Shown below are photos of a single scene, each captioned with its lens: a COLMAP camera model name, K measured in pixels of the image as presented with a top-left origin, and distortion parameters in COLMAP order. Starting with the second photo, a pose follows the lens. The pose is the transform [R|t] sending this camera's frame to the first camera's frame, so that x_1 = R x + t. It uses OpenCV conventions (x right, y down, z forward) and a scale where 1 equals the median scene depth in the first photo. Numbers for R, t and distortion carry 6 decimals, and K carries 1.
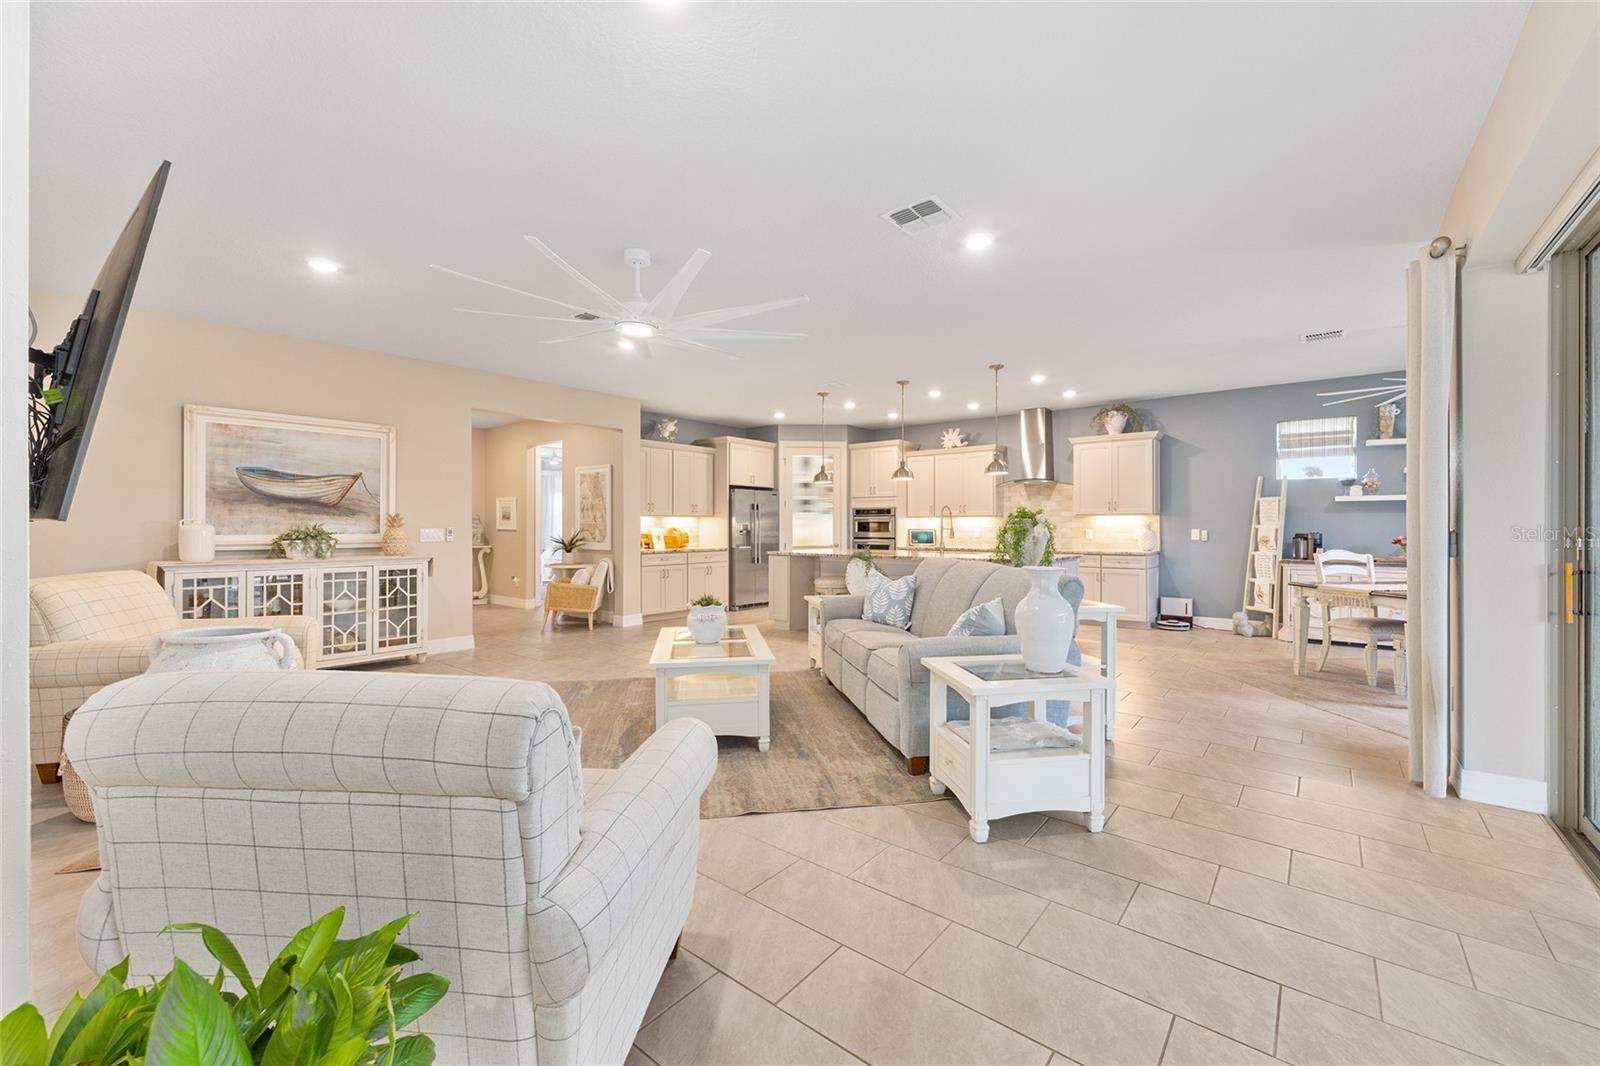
lens RADIAL K [[644.9, 0, 804.0], [0, 644.9, 526.1], [0, 0, 1]] dist [-0.004009, 0.001717]
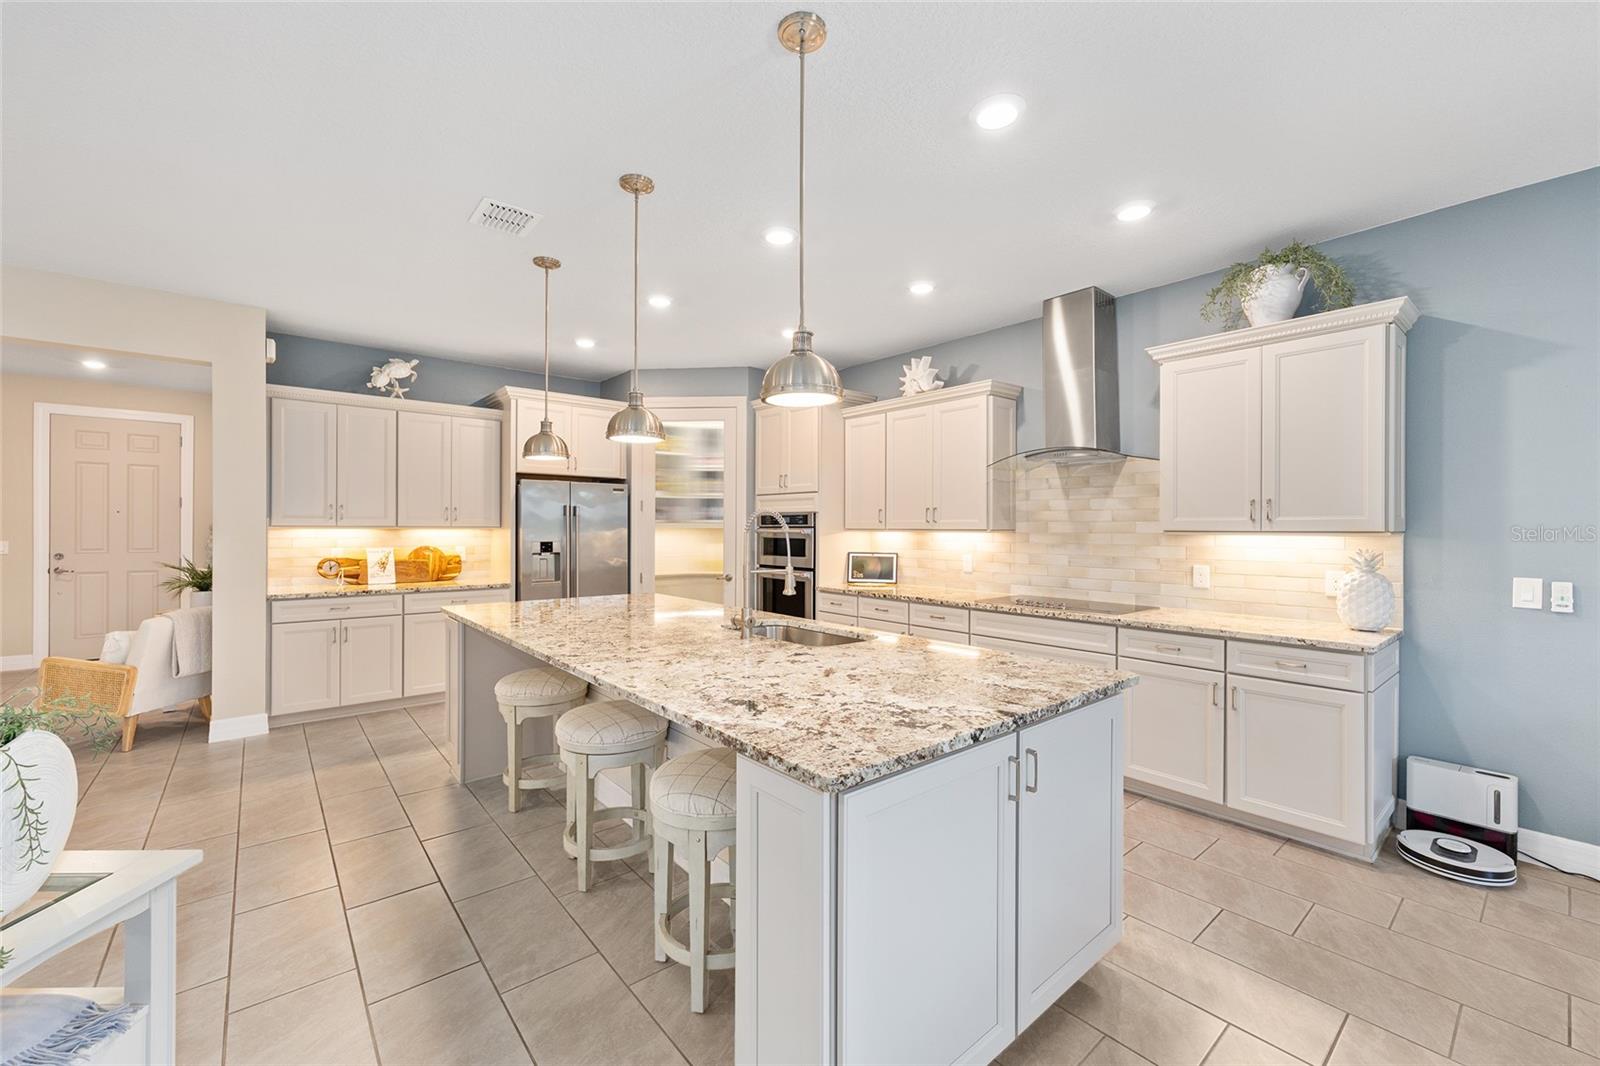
lens RADIAL K [[644.9, 0, 807.0], [0, 644.9, 530.9], [0, 0, 1]] dist [-0.004009, 0.001717]
pose [[0.983379, 0.005658, -0.181478, 0.312814], [-0.005003, 0.999979, 0.004069, -0.020716], [0.181498, -0.003093, 0.983387, 0.637726]]
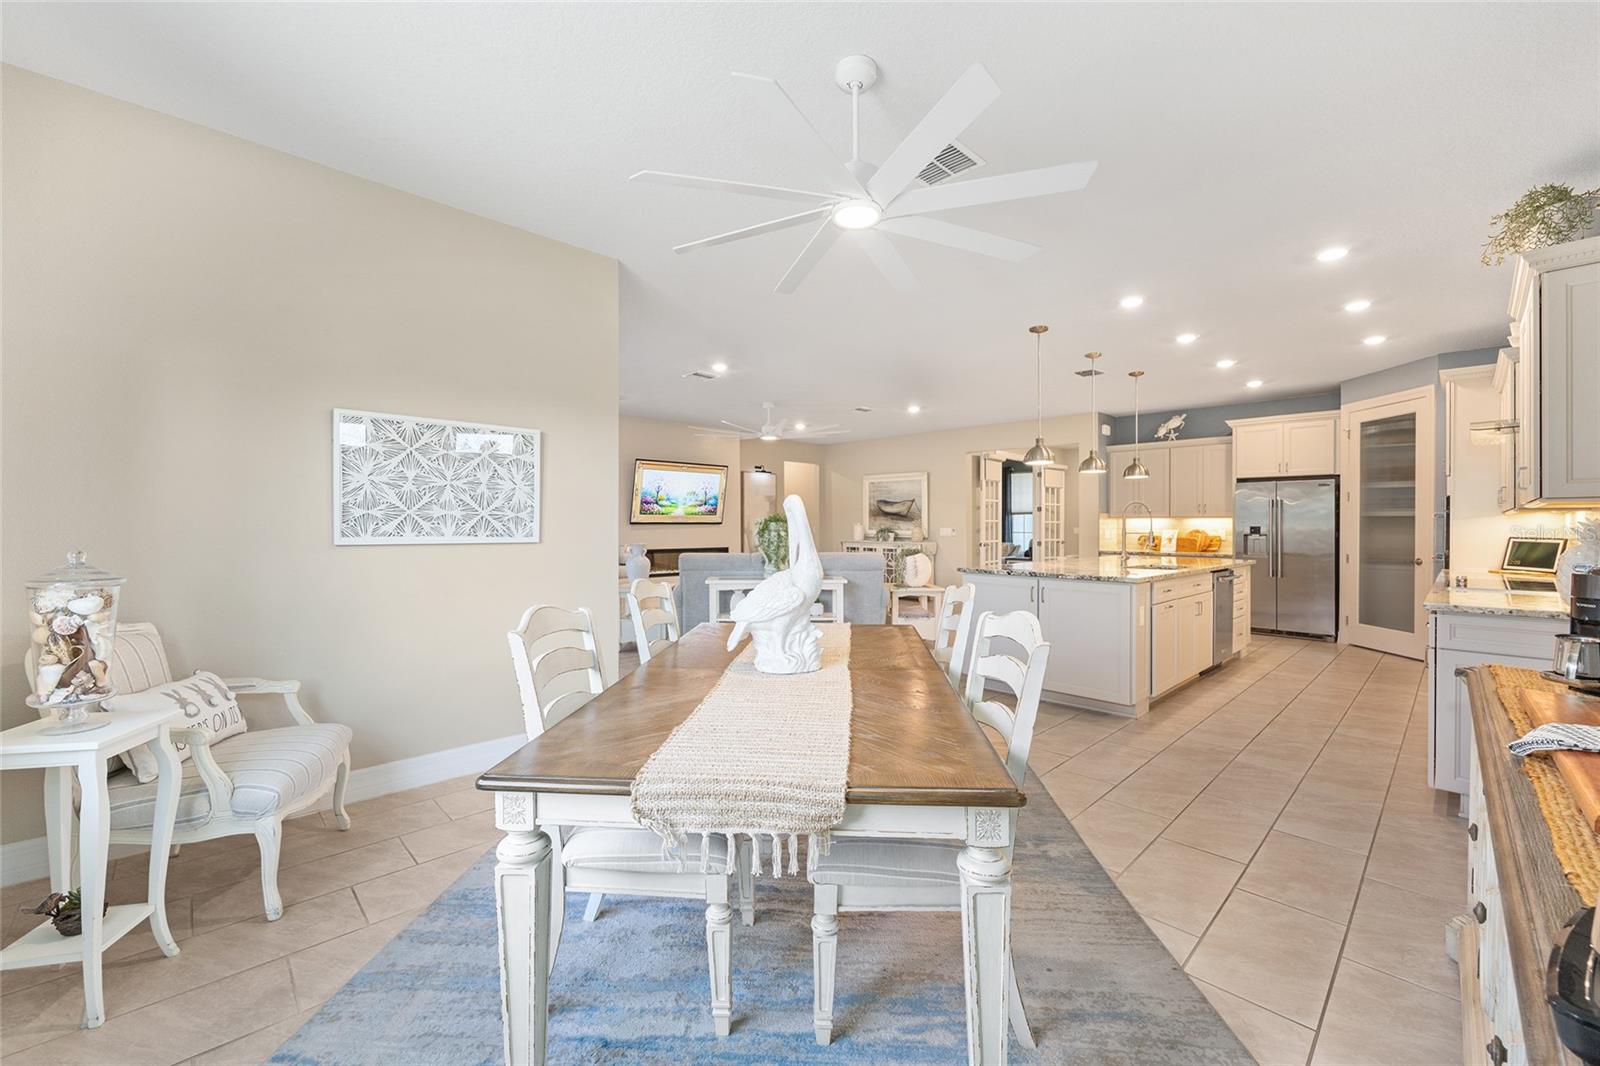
lens RADIAL K [[644.9, 0, 785.8], [0, 644.9, 527.0], [0, 0, 1]] dist [-0.004009, 0.001717]
pose [[-0.137694, 0.003760, -0.990468, 1.012067], [-0.004309, 0.999981, 0.004396, -0.004060], [0.990465, 0.004873, -0.137675, 0.712090]]
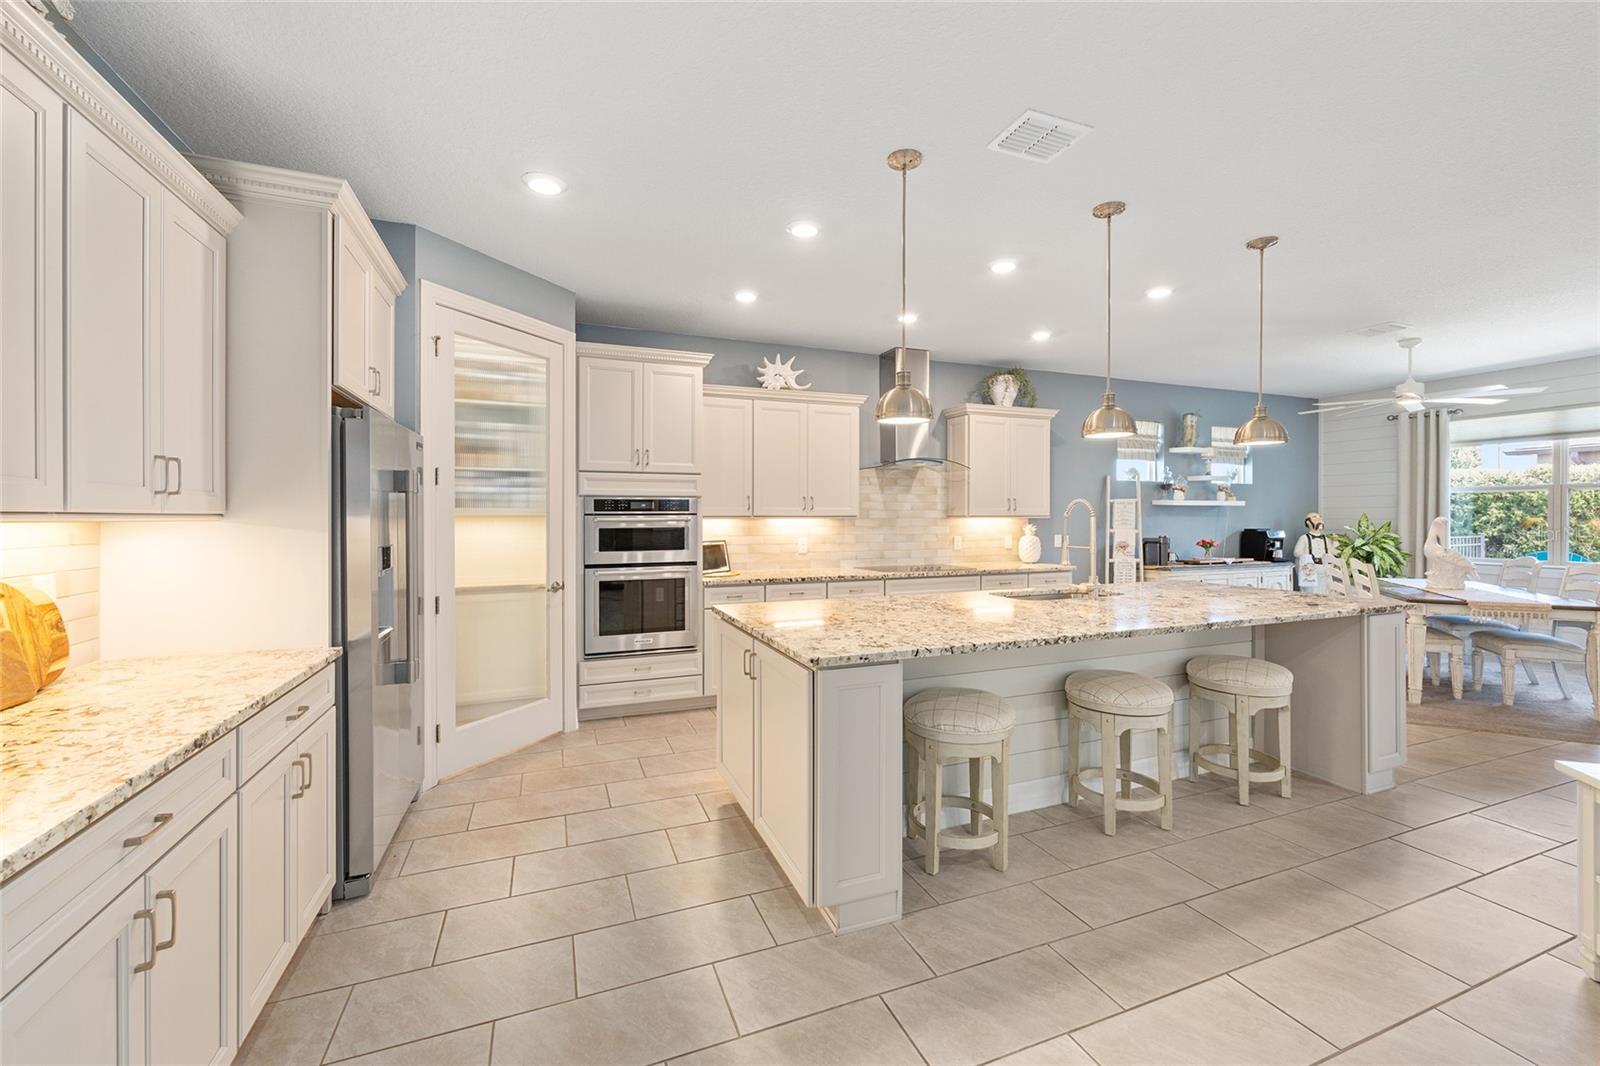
lens RADIAL K [[644.9, 0, 799.0], [0, 644.9, 519.0], [0, 0, 1]] dist [-0.004009, 0.001717]
pose [[0.495424, -0.003253, 0.868645, -0.310997], [0.001178, 0.999995, 0.003073, -0.019172], [-0.868650, -0.000500, 0.495426, 0.947990]]
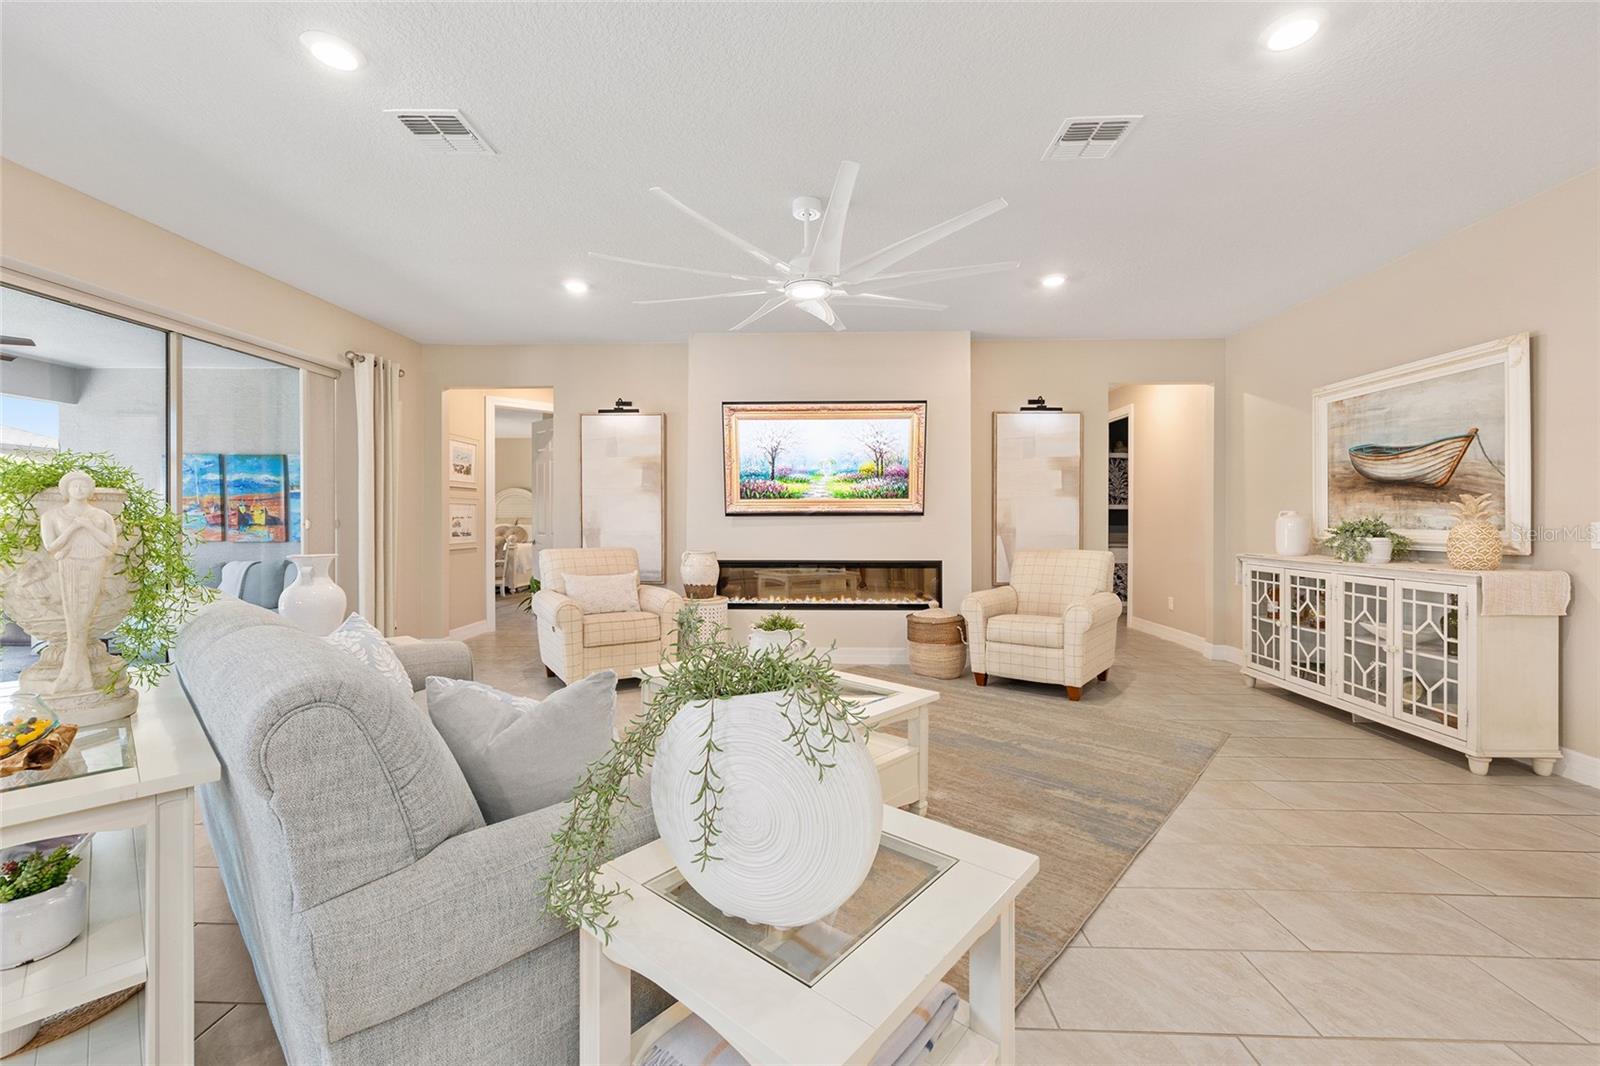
lens RADIAL K [[644.9, 0, 792.6], [0, 644.9, 524.2], [0, 0, 1]] dist [-0.004009, 0.001717]
pose [[-0.796054, 0.004216, -0.605211, 0.148995], [-0.000215, 0.999974, 0.007248, 0.001364], [0.605226, 0.005900, -0.796032, 0.878377]]
